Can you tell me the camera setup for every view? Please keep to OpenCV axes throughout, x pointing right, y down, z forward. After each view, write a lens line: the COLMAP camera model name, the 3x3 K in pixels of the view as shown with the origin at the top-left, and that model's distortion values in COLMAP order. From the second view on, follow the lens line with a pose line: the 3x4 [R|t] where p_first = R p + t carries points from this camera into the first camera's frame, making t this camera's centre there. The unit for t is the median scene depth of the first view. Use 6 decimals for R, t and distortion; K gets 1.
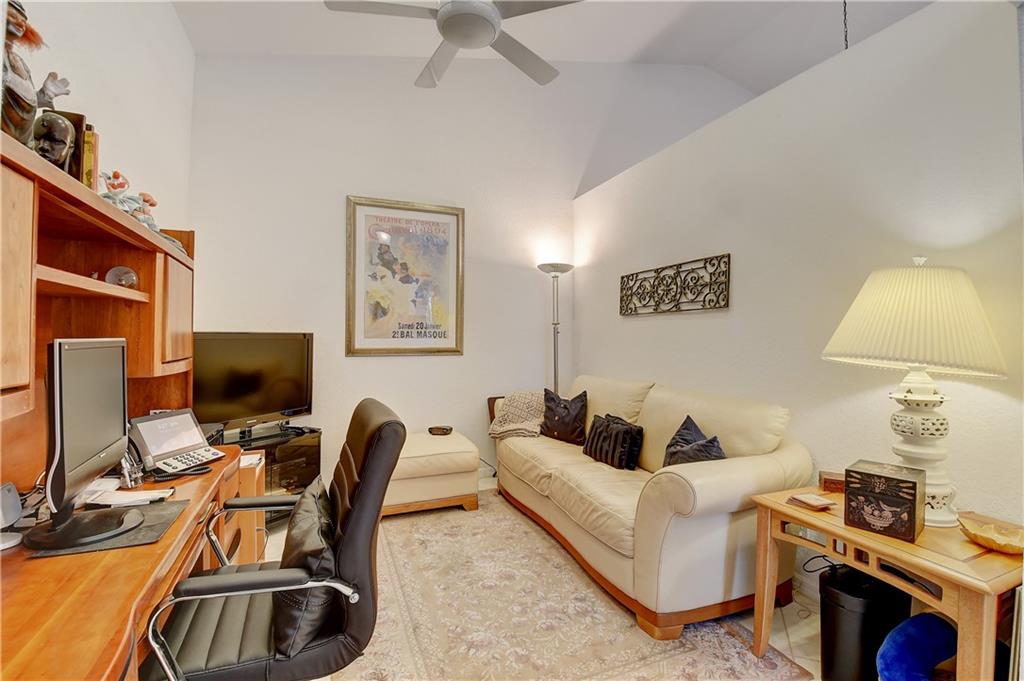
lens RADIAL K [[450.0, 0, 508.9], [0, 450.0, 337.8], [0, 0, 1]] dist [0.000669, -0.016173]
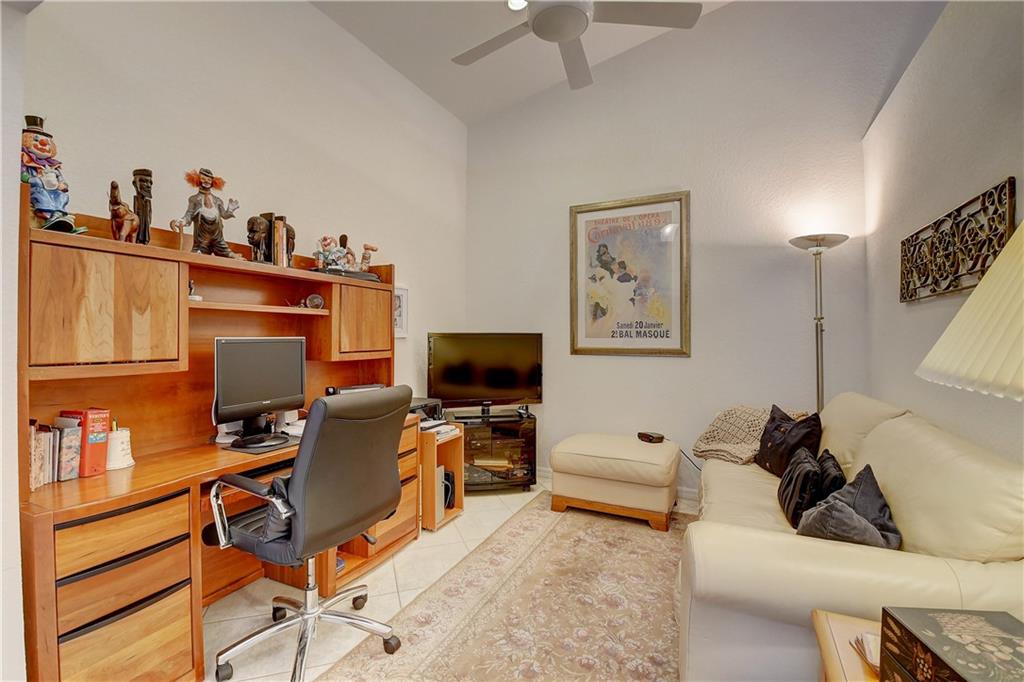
lens RADIAL K [[450.0, 0, 507.0], [0, 450.0, 339.3], [0, 0, 1]] dist [0.000669, -0.016173]
pose [[0.671364, 0.001936, -0.741126, 0.337666], [-0.000549, 0.999998, 0.002115, 0.001706], [0.741128, -0.001013, 0.671363, 0.156434]]
